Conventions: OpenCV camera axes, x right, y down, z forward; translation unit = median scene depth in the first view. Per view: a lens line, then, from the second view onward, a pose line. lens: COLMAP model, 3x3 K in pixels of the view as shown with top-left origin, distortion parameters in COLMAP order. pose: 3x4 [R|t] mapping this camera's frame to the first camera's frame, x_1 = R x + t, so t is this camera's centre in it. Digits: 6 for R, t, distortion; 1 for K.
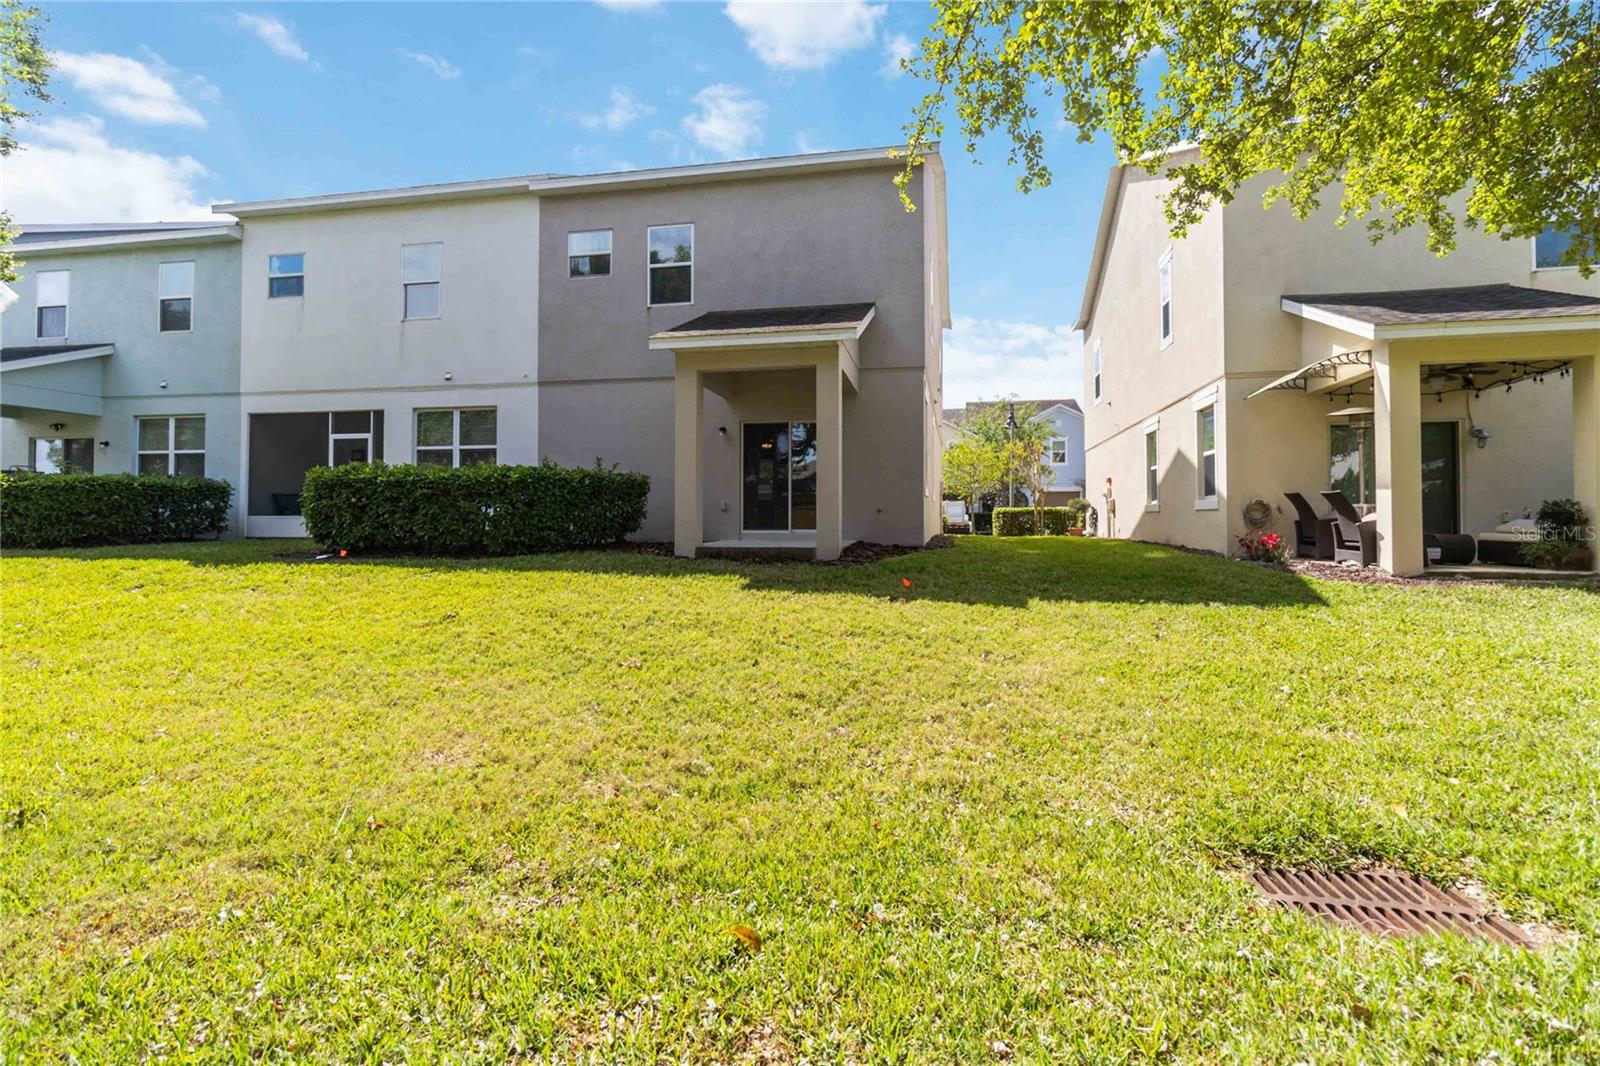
lens RADIAL K [[742.2, 0, 799.2], [0, 742.2, 520.8], [0, 0, 1]] dist [0.000803, 0.000391]
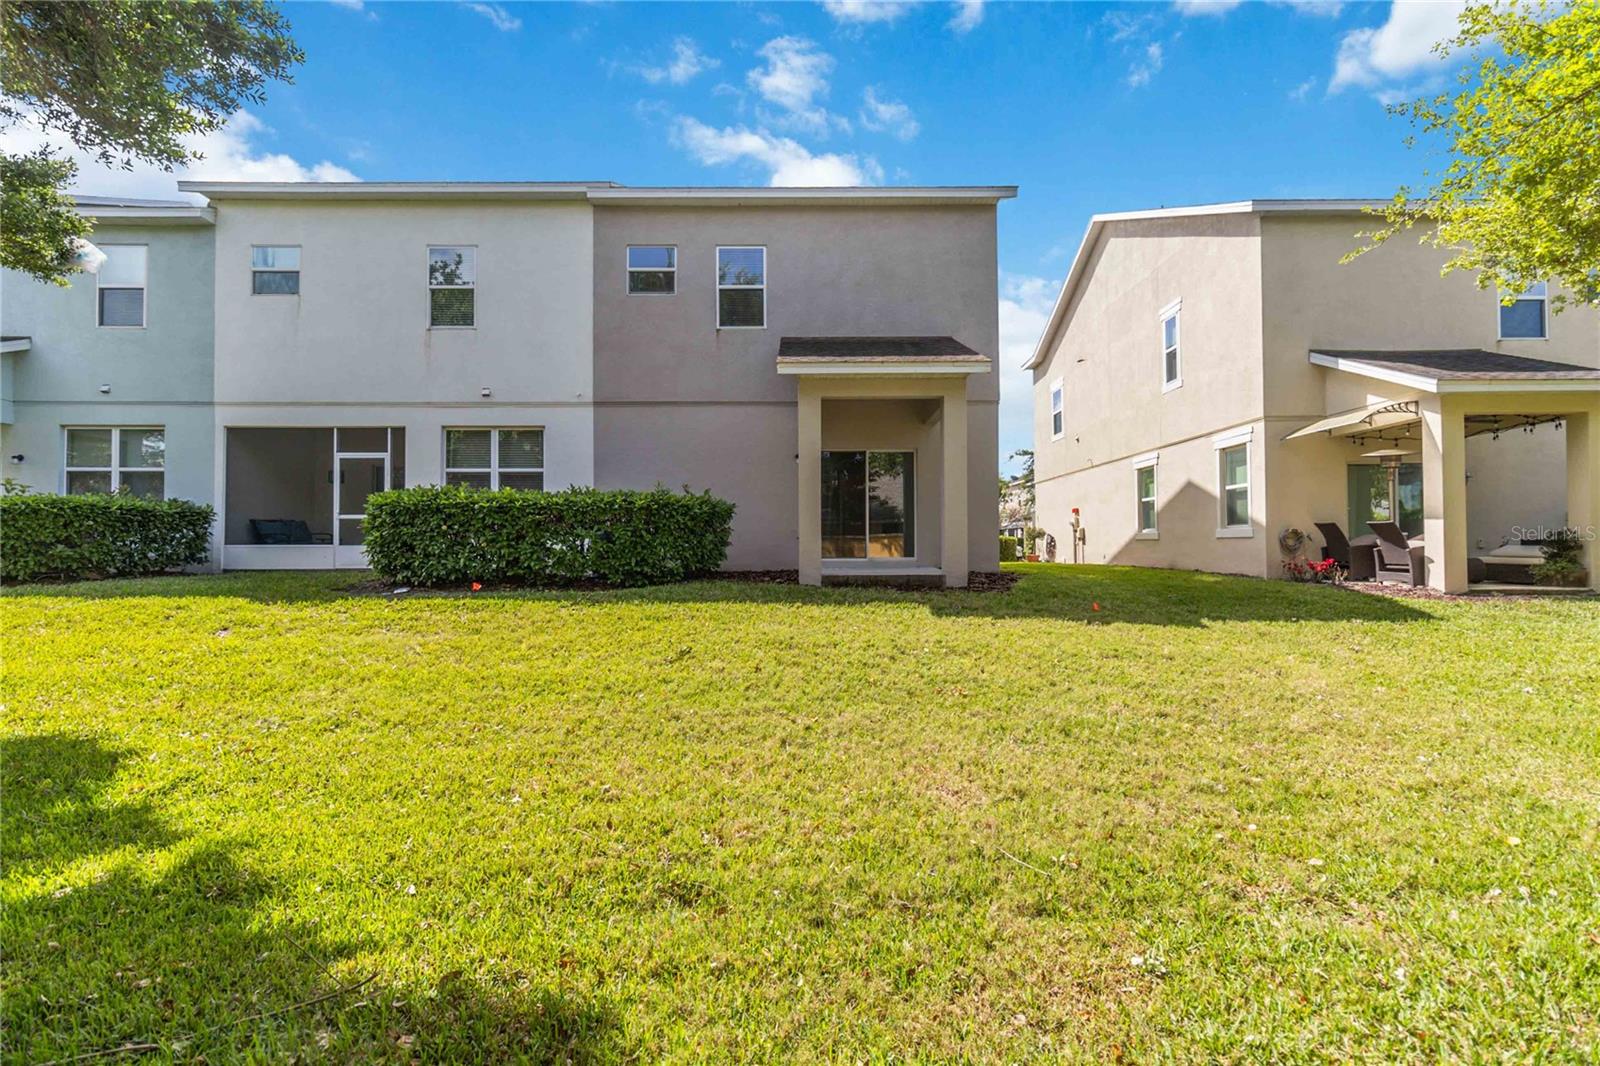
lens RADIAL K [[742.2, 0, 800.5], [0, 742.2, 548.2], [0, 0, 1]] dist [0.000803, 0.000391]
pose [[0.981354, -0.003300, 0.192183, -0.289860], [0.003451, 0.999994, -0.000453, -0.000508], [-0.192180, 0.001108, 0.981359, 0.028606]]
